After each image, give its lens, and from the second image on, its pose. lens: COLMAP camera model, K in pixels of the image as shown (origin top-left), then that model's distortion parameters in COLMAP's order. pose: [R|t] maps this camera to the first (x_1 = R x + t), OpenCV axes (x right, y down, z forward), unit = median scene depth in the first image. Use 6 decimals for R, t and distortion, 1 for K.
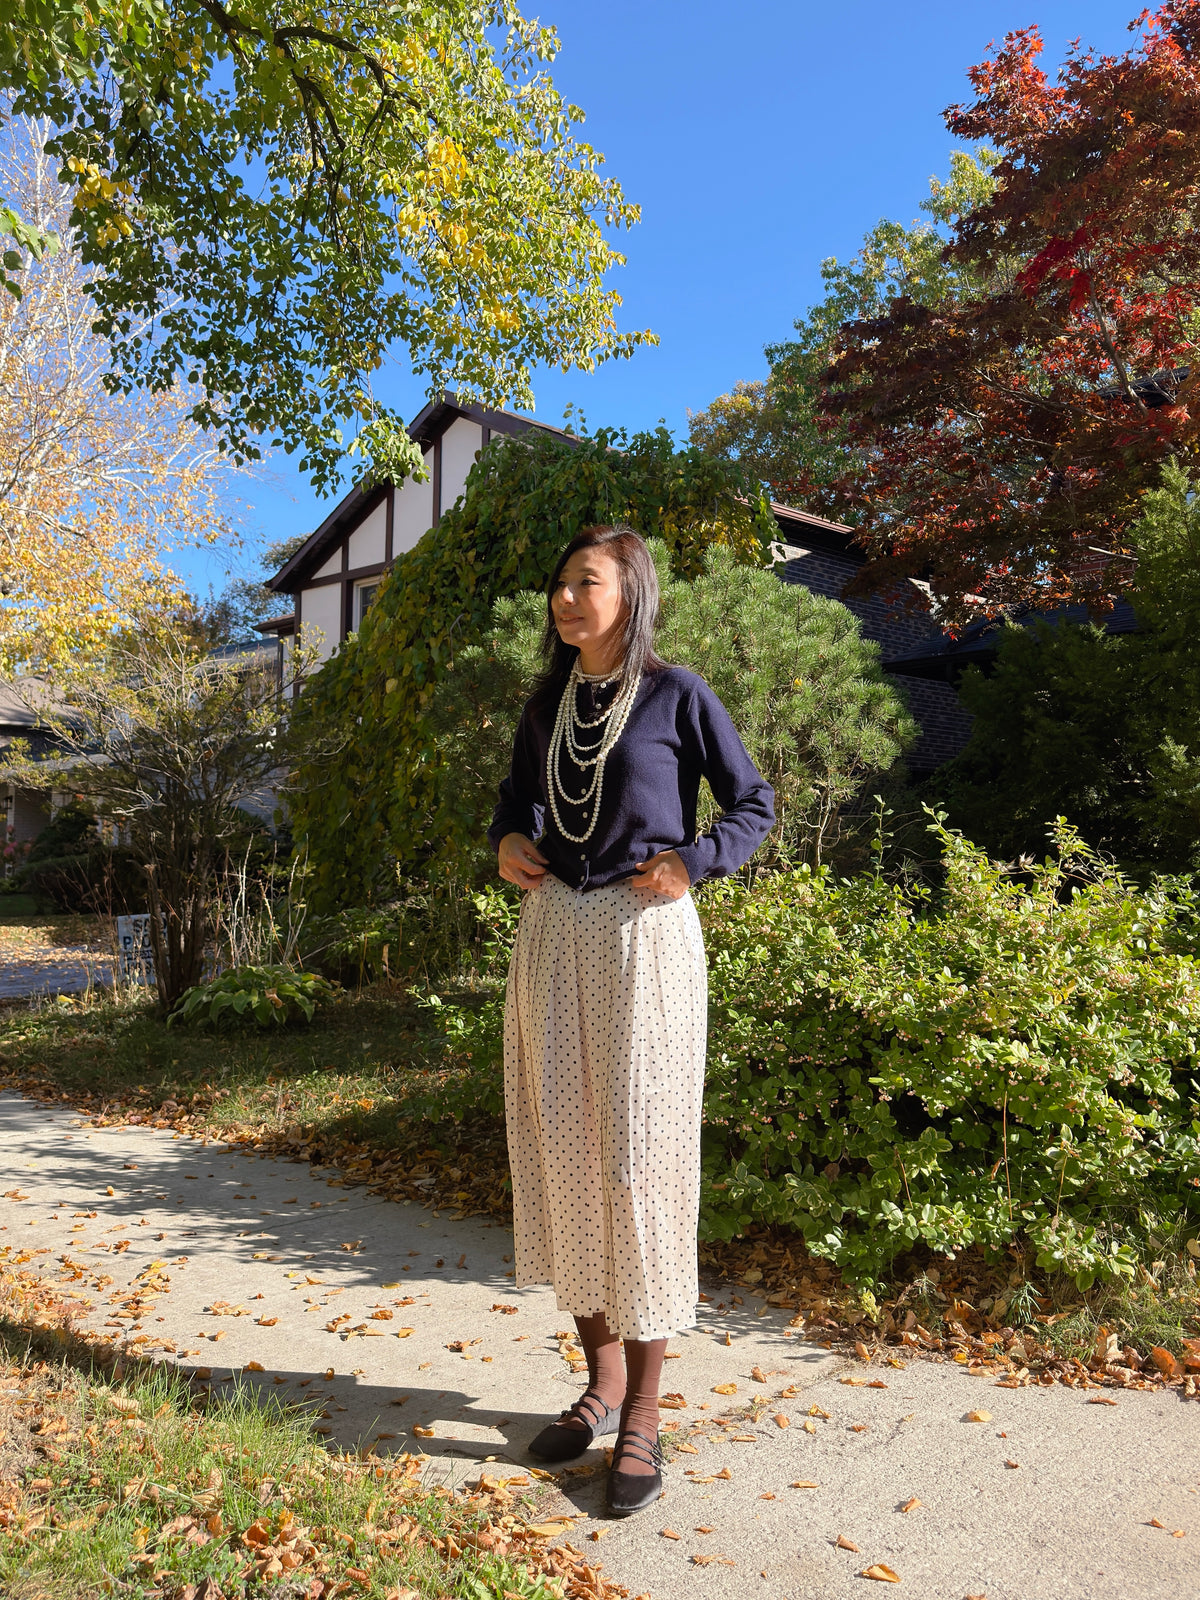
lens RADIAL K [[1314.9, 0, 581.2], [0, 1314.9, 778.8], [0, 0, 1]] dist [0.050569, -0.059192]
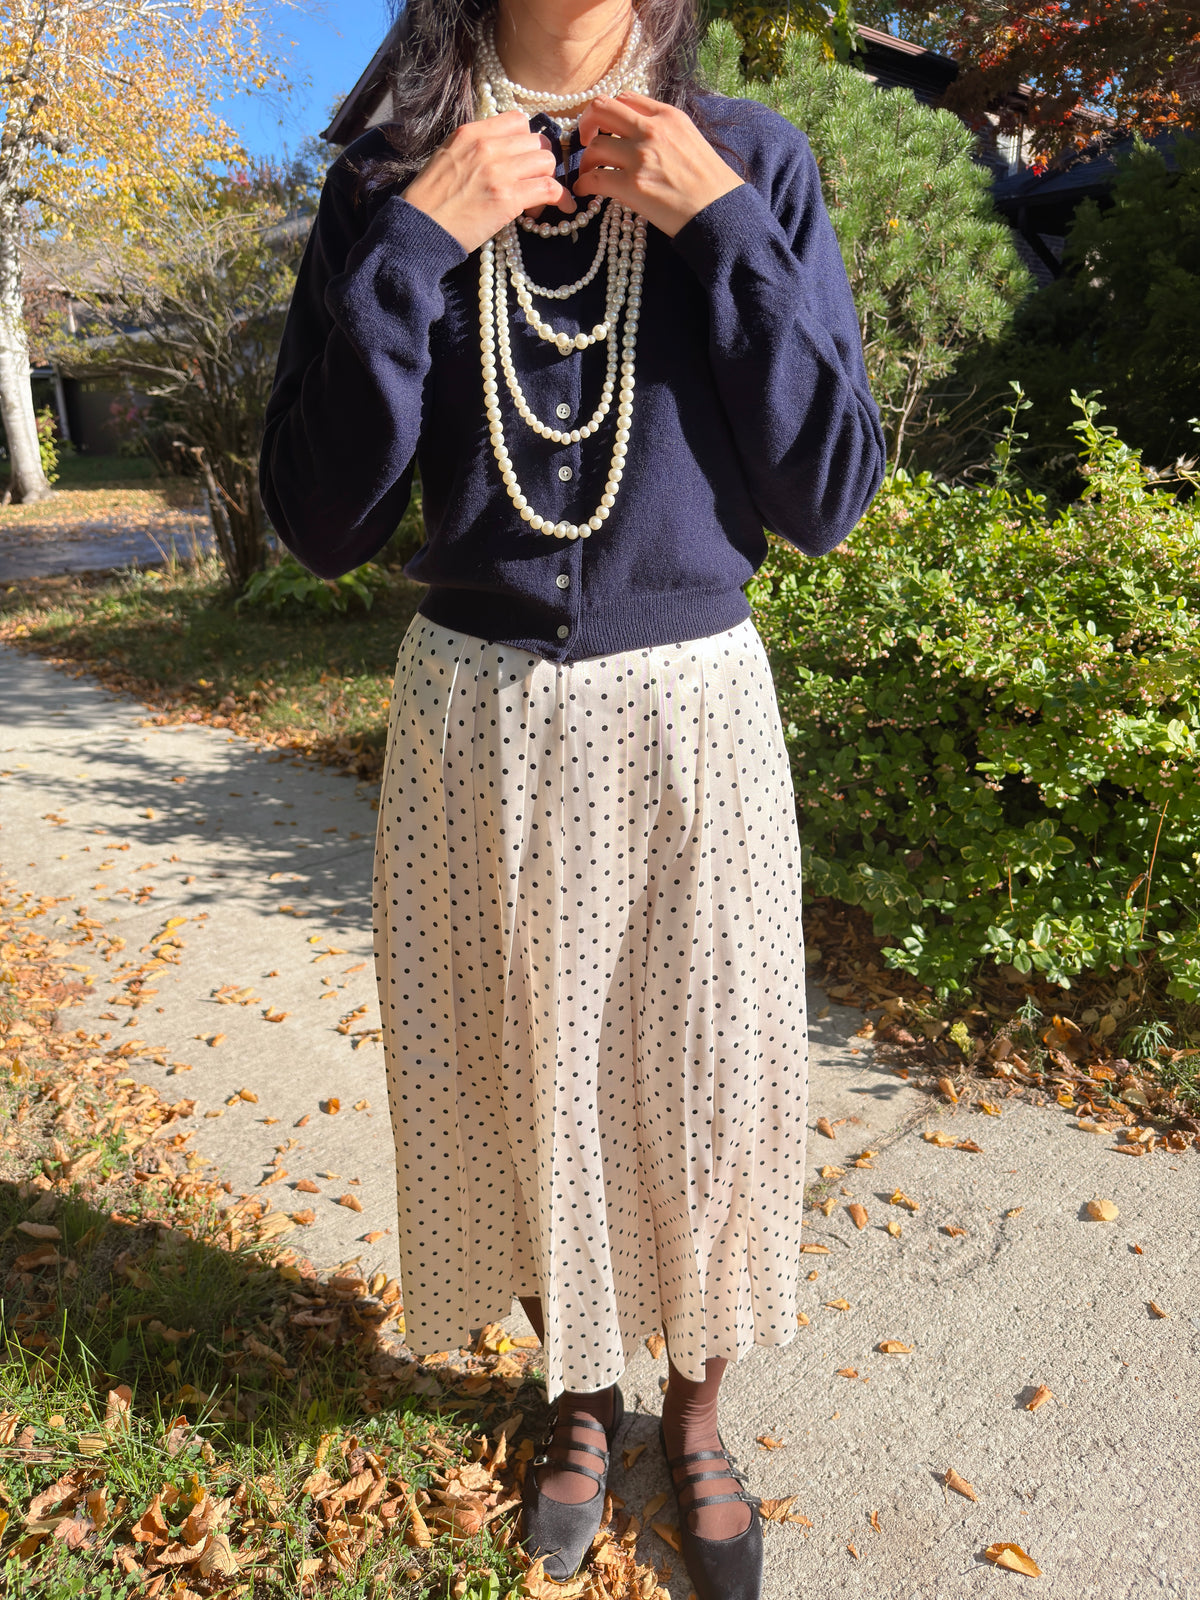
lens RADIAL K [[1111.4, 0, 564.9], [0, 1111.4, 766.8], [0, 0, 1]] dist [0.039384, -0.006571]
pose [[0.997871, 0.002666, -0.065165, 0.009111], [0.020863, 0.933617, 0.357665, -0.016105], [0.061792, -0.358263, 0.931573, 0.267500]]
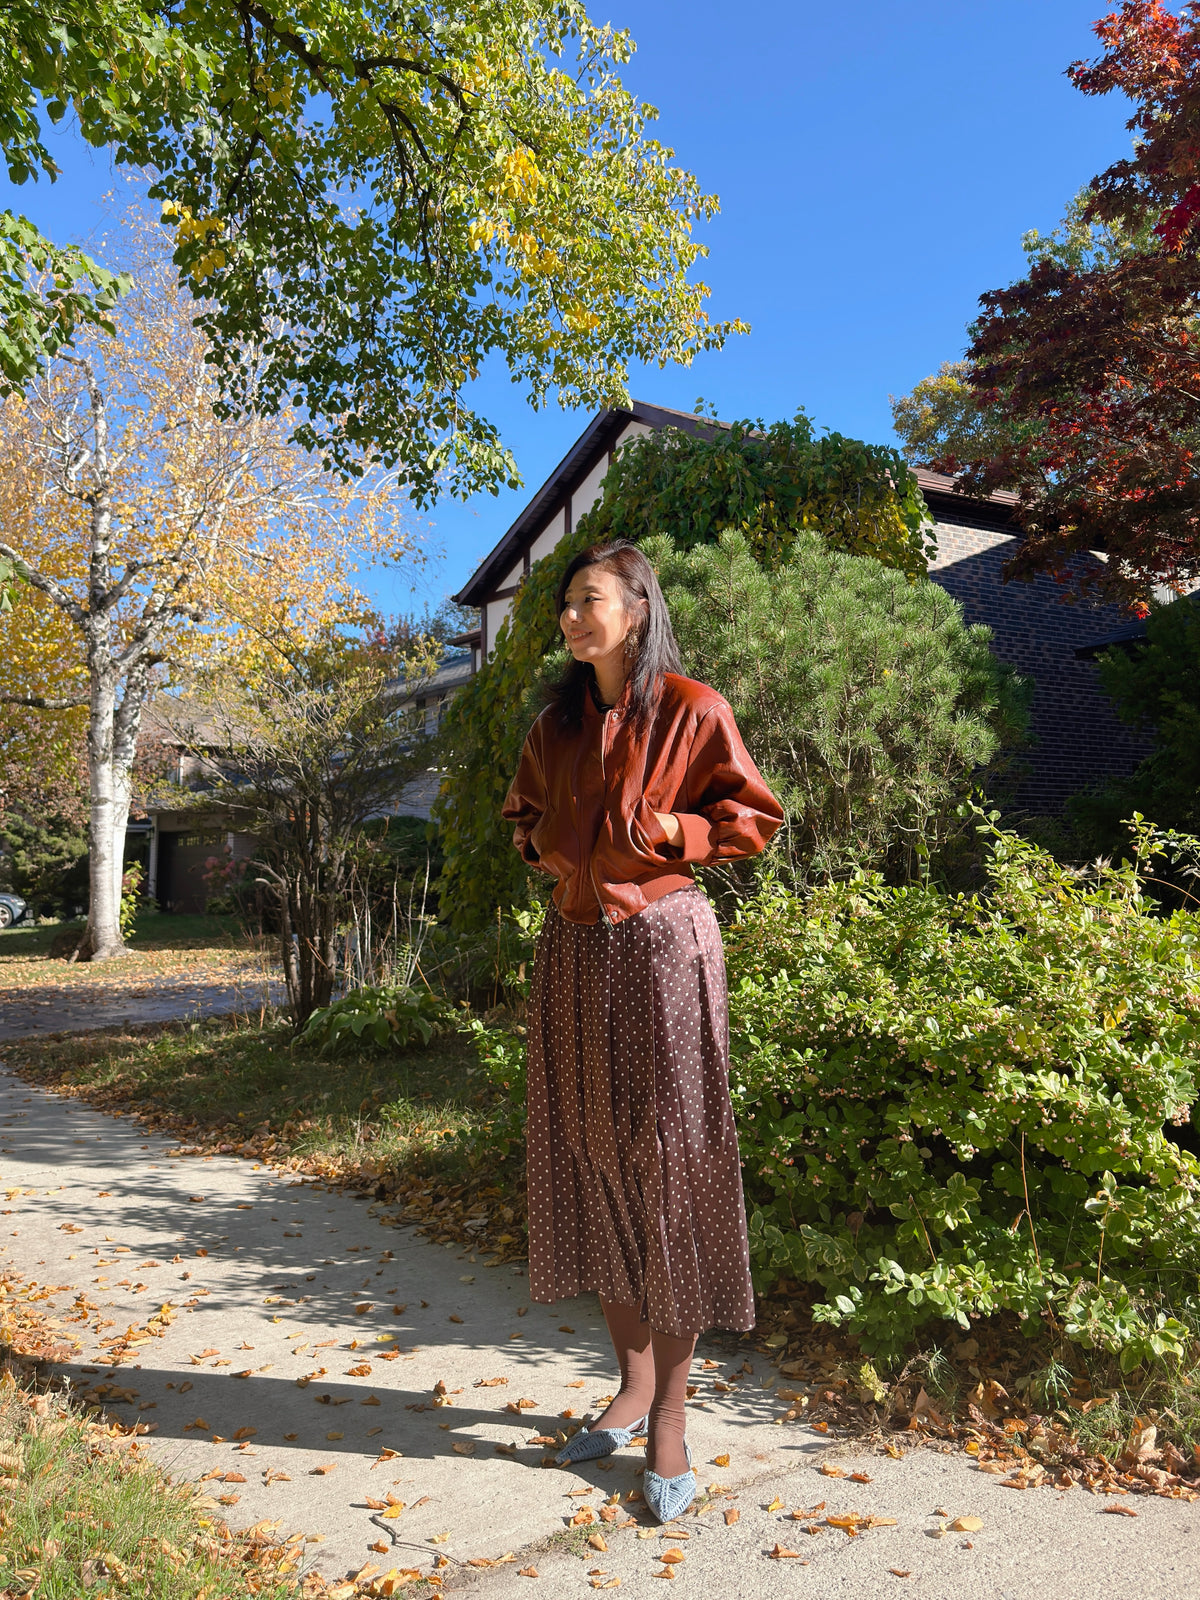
lens RADIAL K [[1363.5, 0, 612.5], [0, 1363.5, 676.4], [0, 0, 1]] dist [0.061027, -0.059669]
pose [[0.988849, -0.042860, -0.142623, 0.139016], [0.031200, 0.996060, -0.083010, 0.002520], [0.145619, 0.077635, 0.986290, 0.027855]]
